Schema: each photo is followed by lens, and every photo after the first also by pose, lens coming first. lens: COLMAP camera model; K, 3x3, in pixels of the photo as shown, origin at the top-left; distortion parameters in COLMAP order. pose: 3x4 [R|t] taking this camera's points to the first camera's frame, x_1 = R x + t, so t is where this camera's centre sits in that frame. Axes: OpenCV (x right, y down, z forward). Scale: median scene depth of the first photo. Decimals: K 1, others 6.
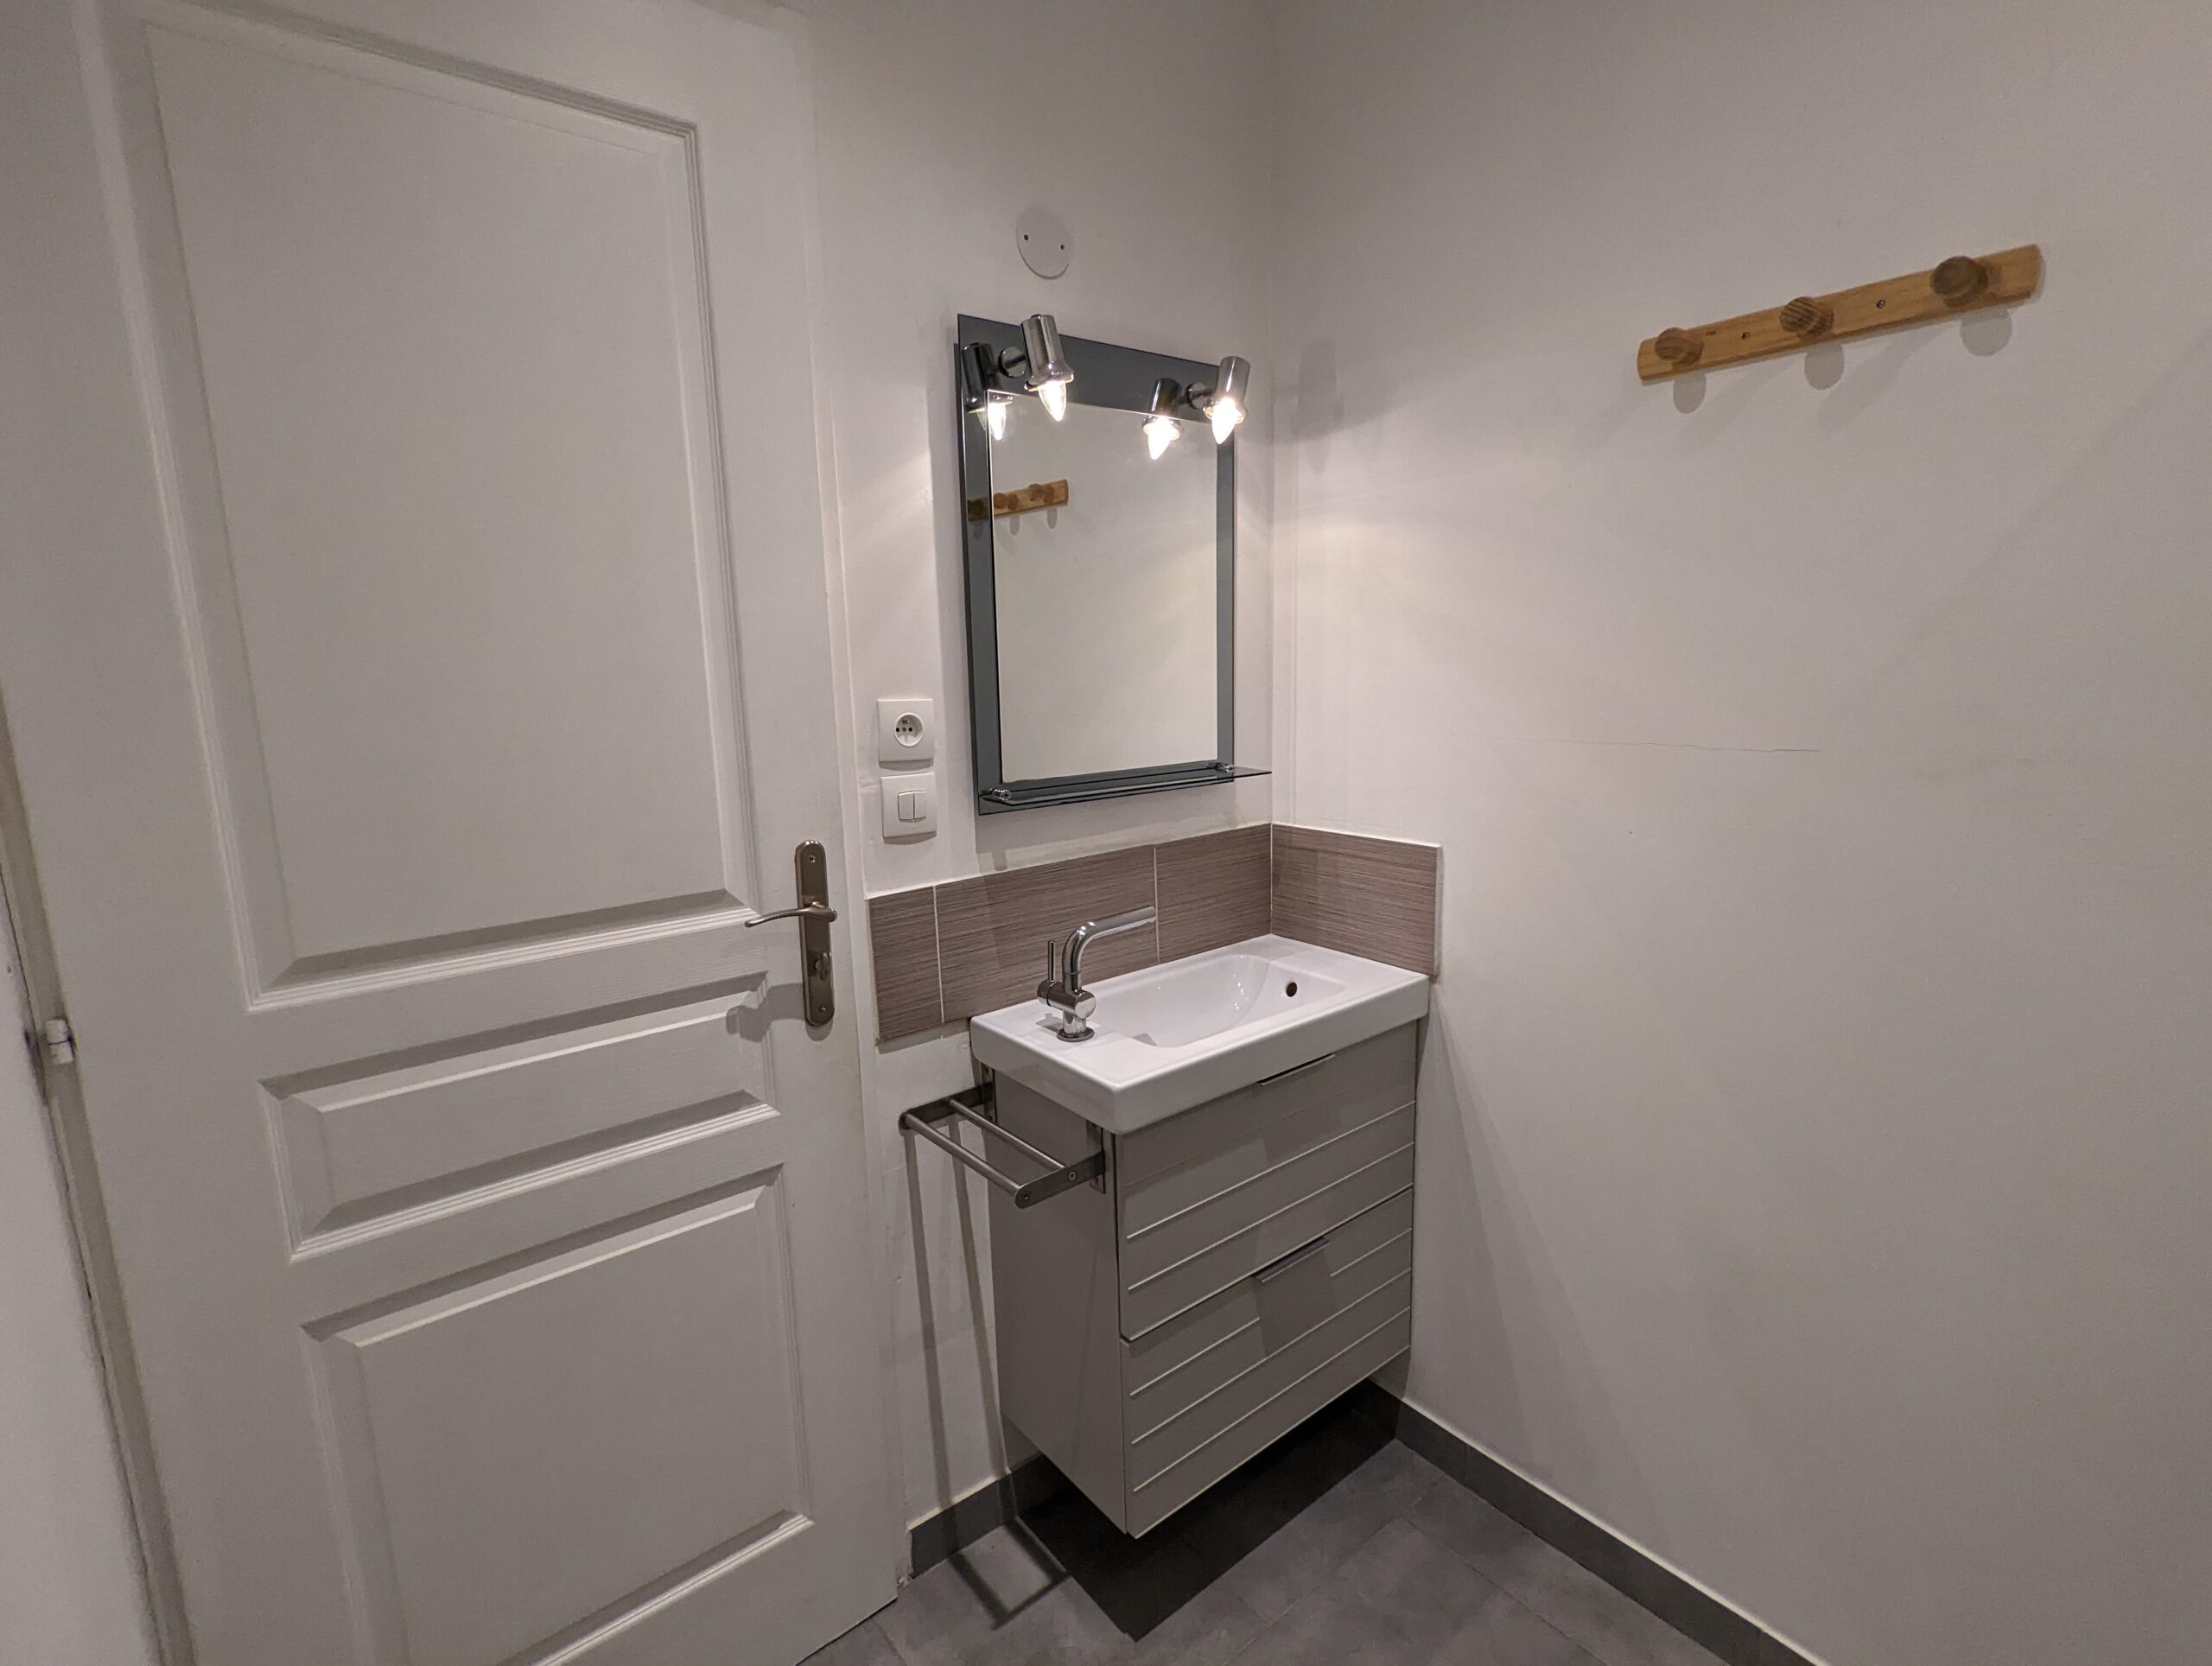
lens RADIAL K [[1045.5, 0, 1103.9], [0, 1045.5, 829.5], [0, 0, 1]] dist [-0.002342, 0.000188]
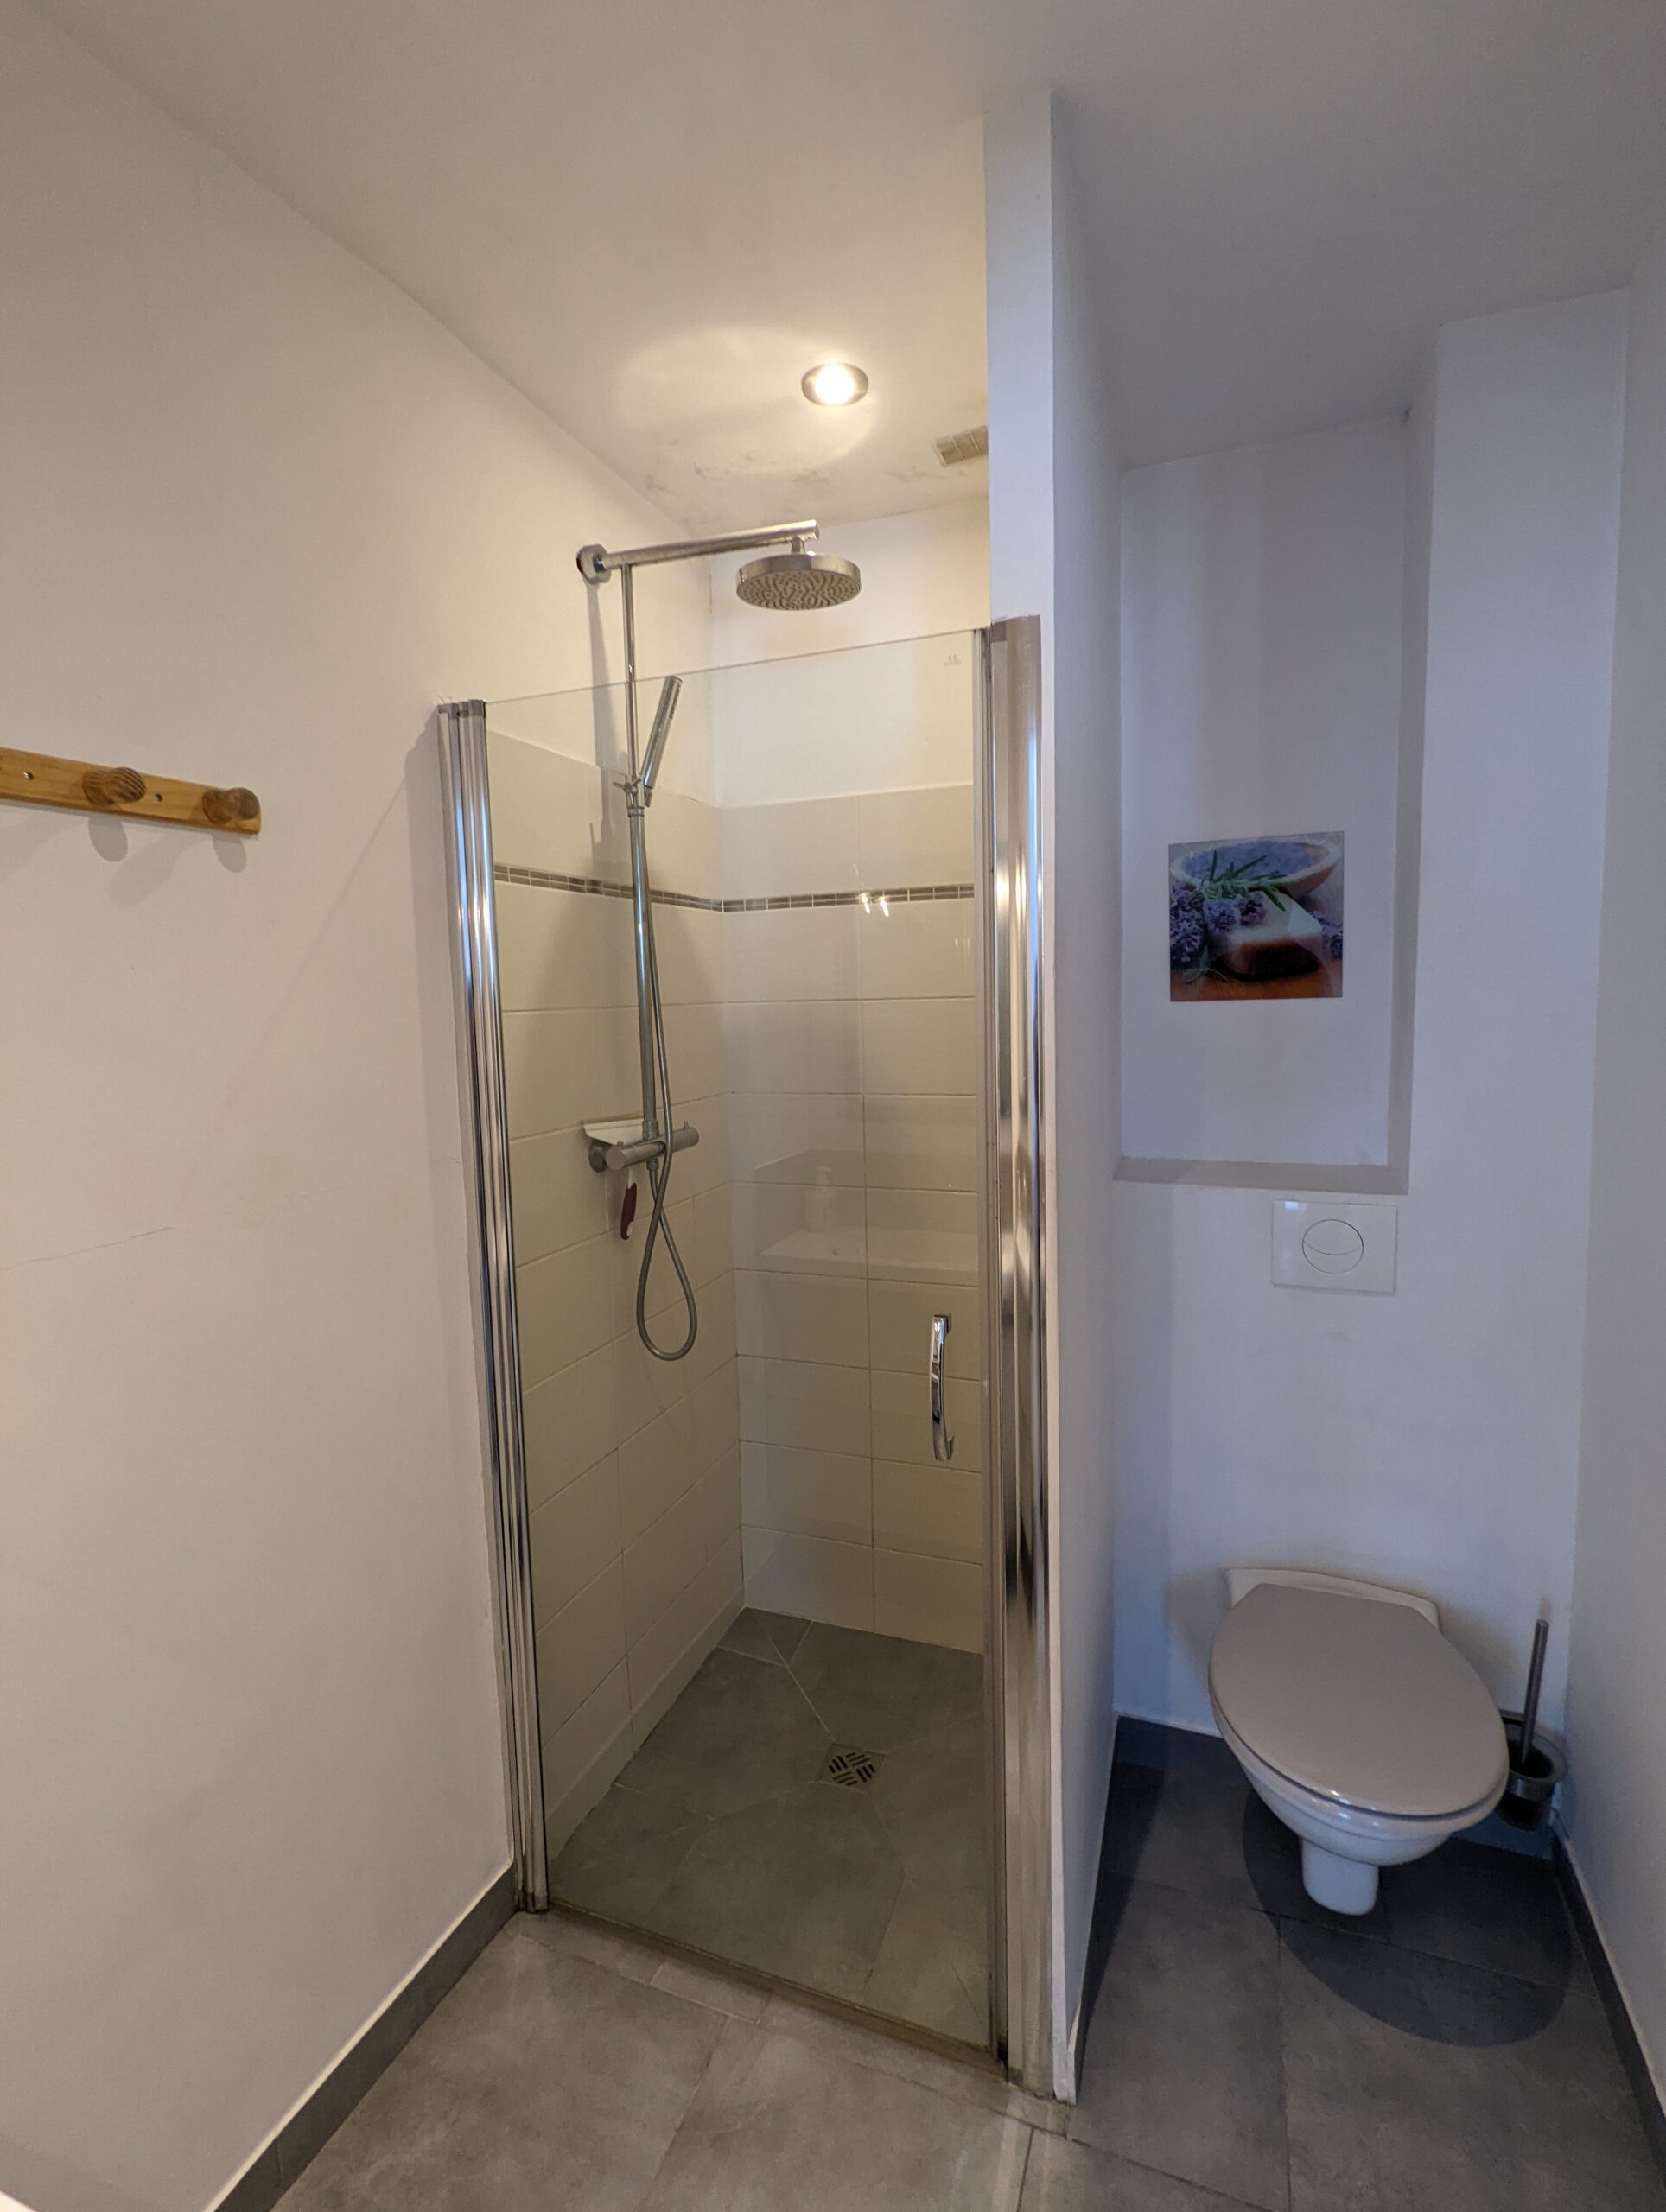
lens RADIAL K [[1045.5, 0, 828.9], [0, 1045.5, 1102.3], [0, 0, 1]] dist [-0.002342, 0.000188]
pose [[-0.503725, -0.038724, 0.862996, -0.478896], [0.192944, 0.968715, 0.156088, -0.235234], [-0.842041, 0.245135, -0.480495, 0.977727]]
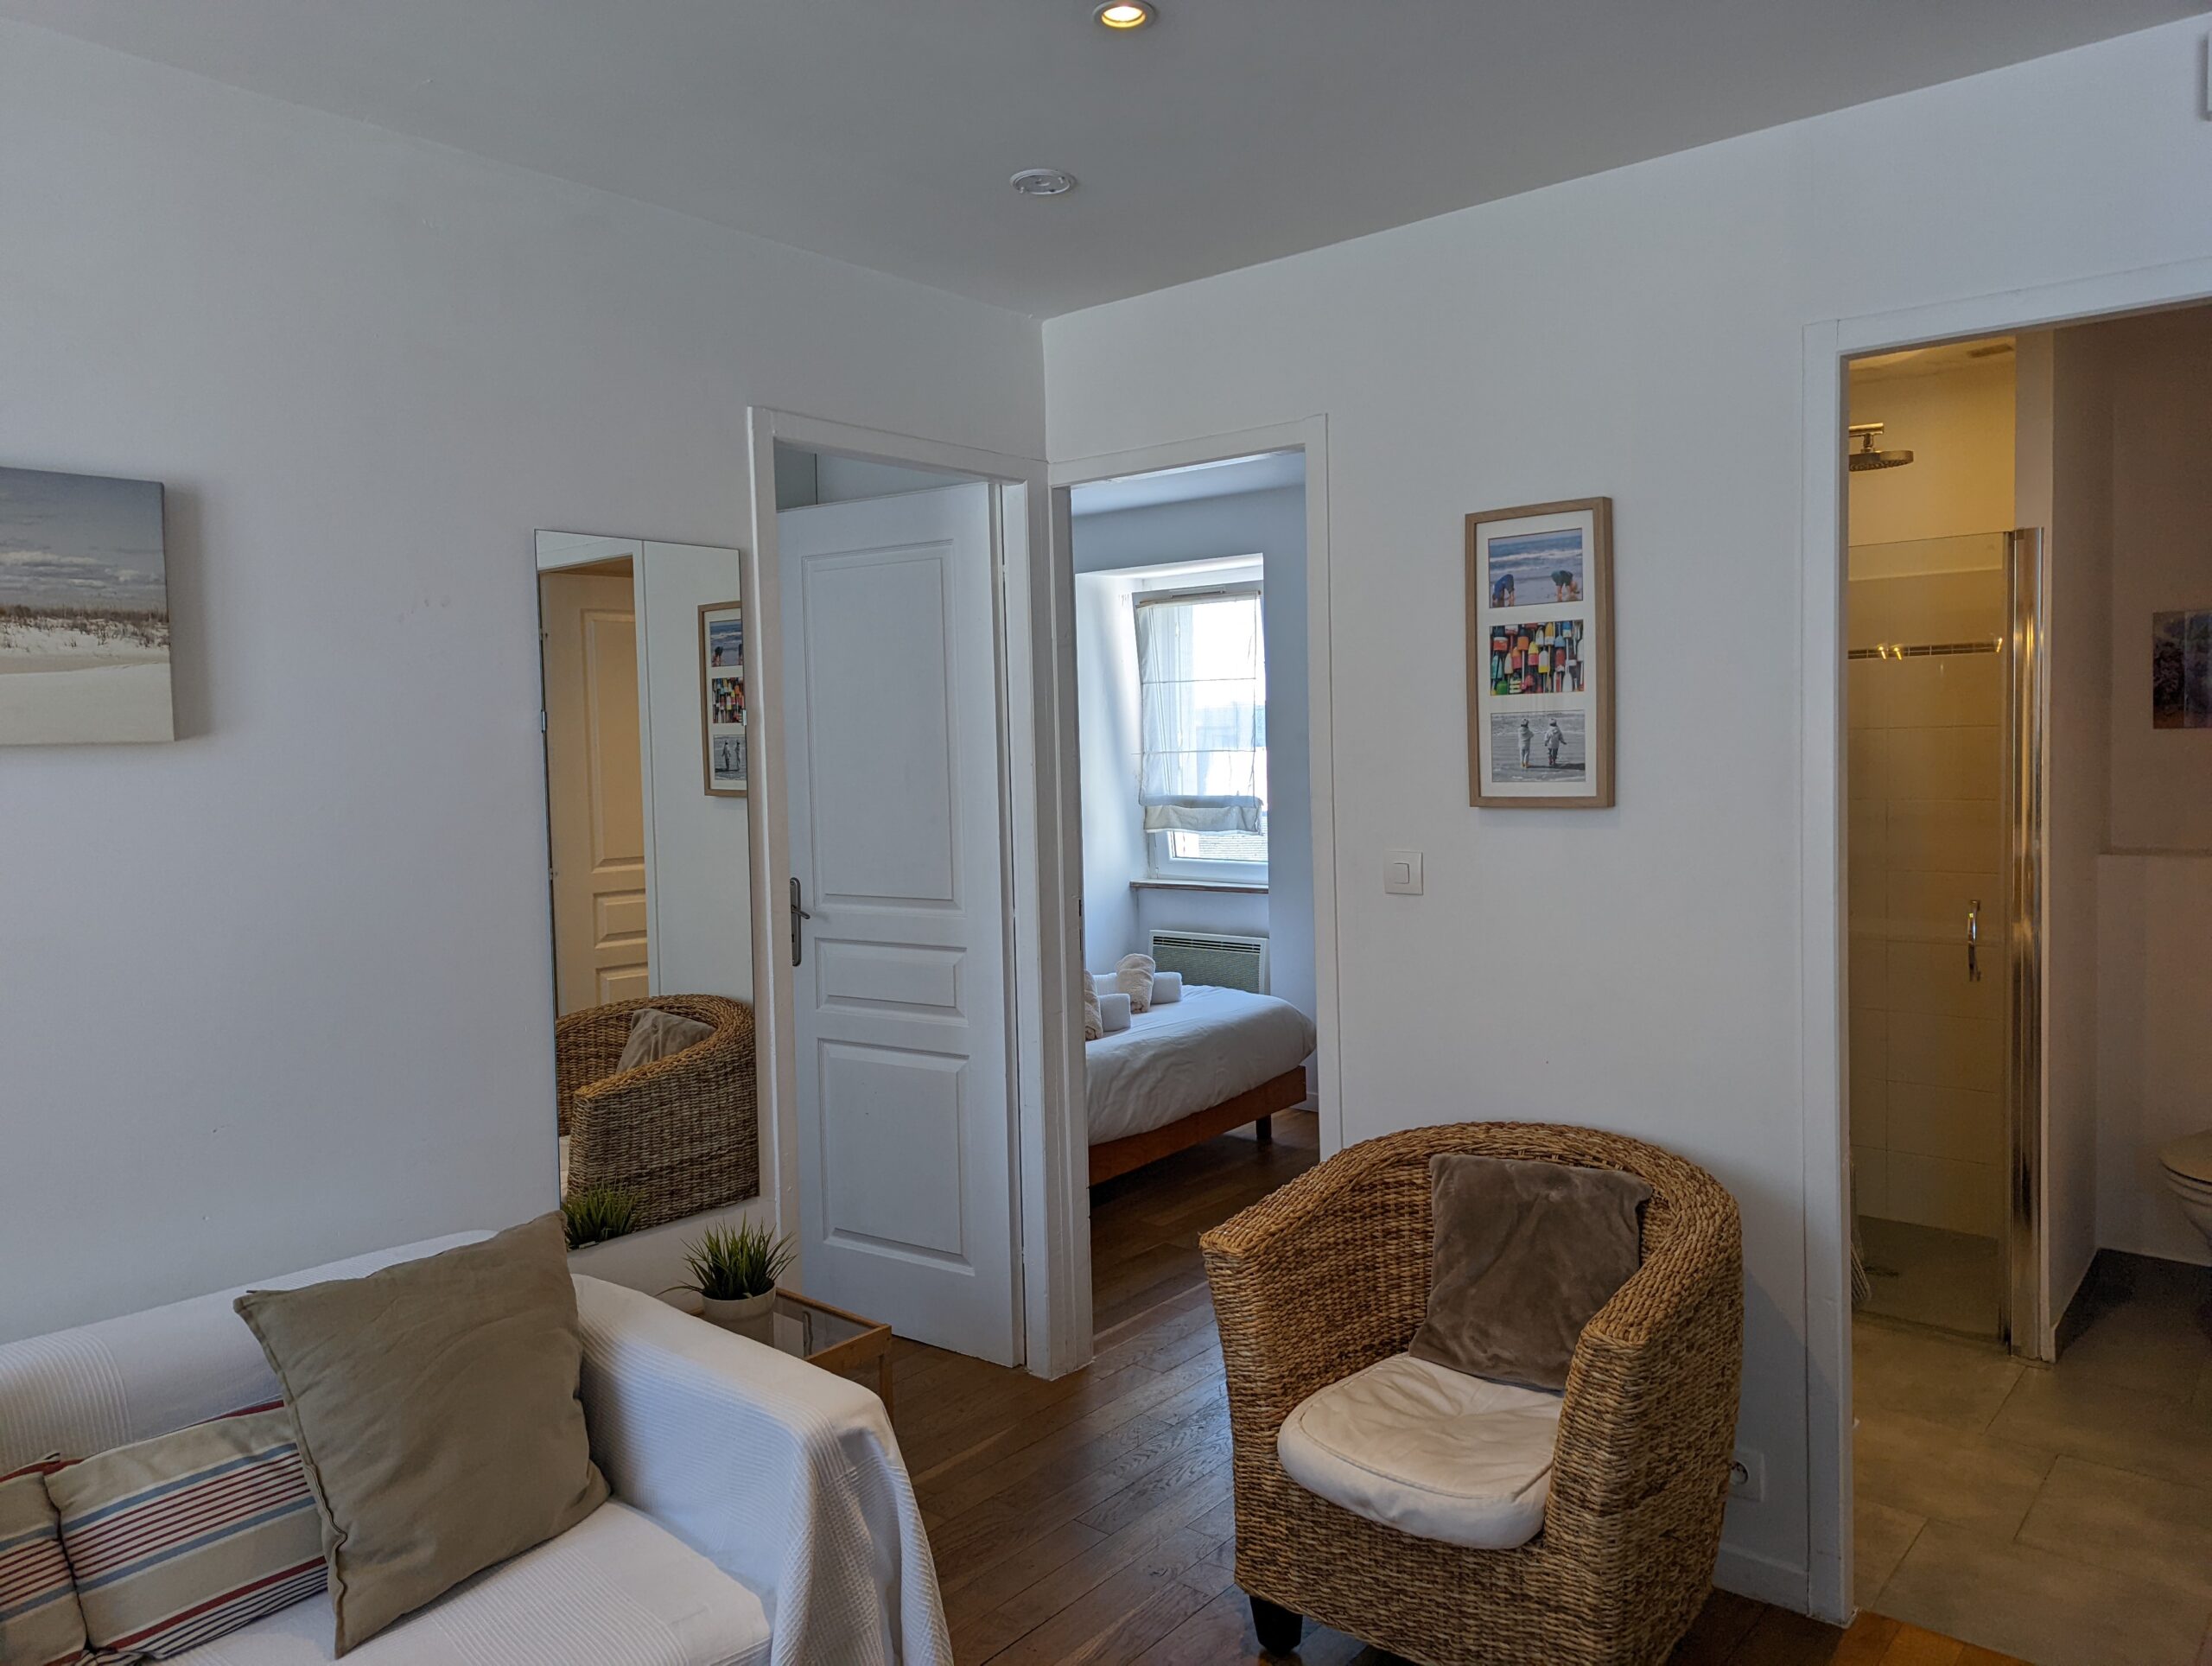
lens RADIAL K [[1572.3, 0, 1107.9], [0, 1572.3, 820.2], [0, 0, 1]] dist [0.029373, -0.017063]
pose [[-0.193476, -0.017612, 0.980947, -2.026455], [0.200737, 0.977977, 0.057150, -0.451703], [-0.960350, 0.207969, -0.185679, 2.335700]]
